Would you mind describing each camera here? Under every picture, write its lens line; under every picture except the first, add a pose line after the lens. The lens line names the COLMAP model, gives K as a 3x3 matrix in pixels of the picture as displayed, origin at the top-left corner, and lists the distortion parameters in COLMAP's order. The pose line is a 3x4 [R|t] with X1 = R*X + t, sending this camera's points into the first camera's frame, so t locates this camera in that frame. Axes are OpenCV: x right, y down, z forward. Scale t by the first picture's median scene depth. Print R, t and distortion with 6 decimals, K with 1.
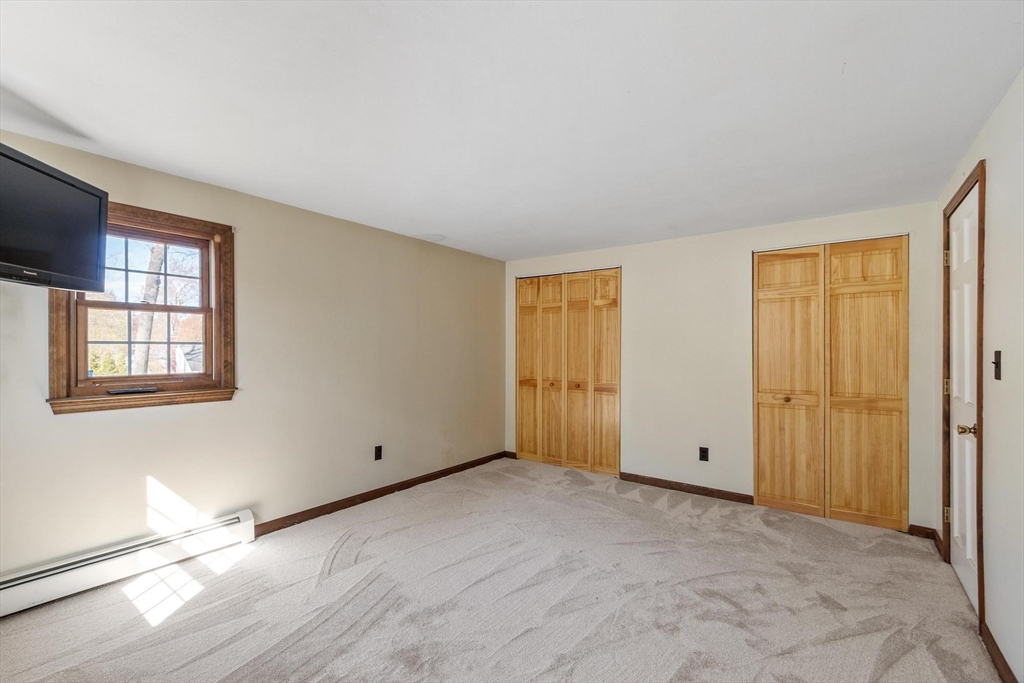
lens RADIAL K [[449.5, 0, 485.2], [0, 449.5, 352.8], [0, 0, 1]] dist [-0.000238, -0.000128]
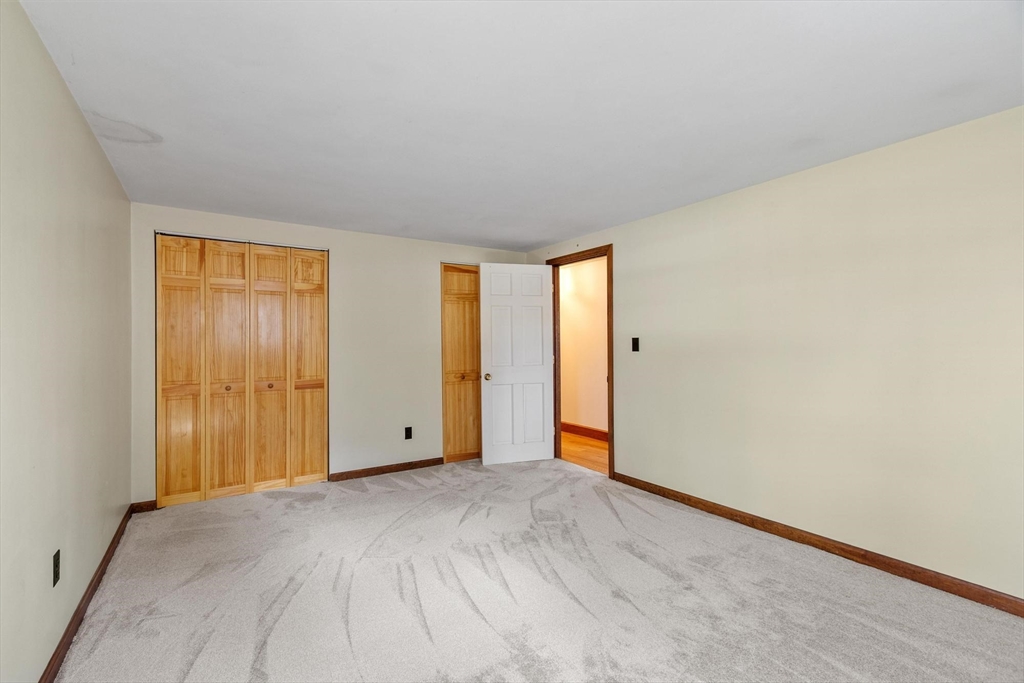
lens RADIAL K [[448.8, 0, 486.4], [0, 448.8, 343.0], [0, 0, 1]] dist [0.000637, -0.000127]
pose [[0.343172, -0.004354, 0.939263, -0.468175], [0.016687, 0.999860, -0.001462, 0.004576], [-0.939124, 0.016175, 0.343196, 0.398687]]
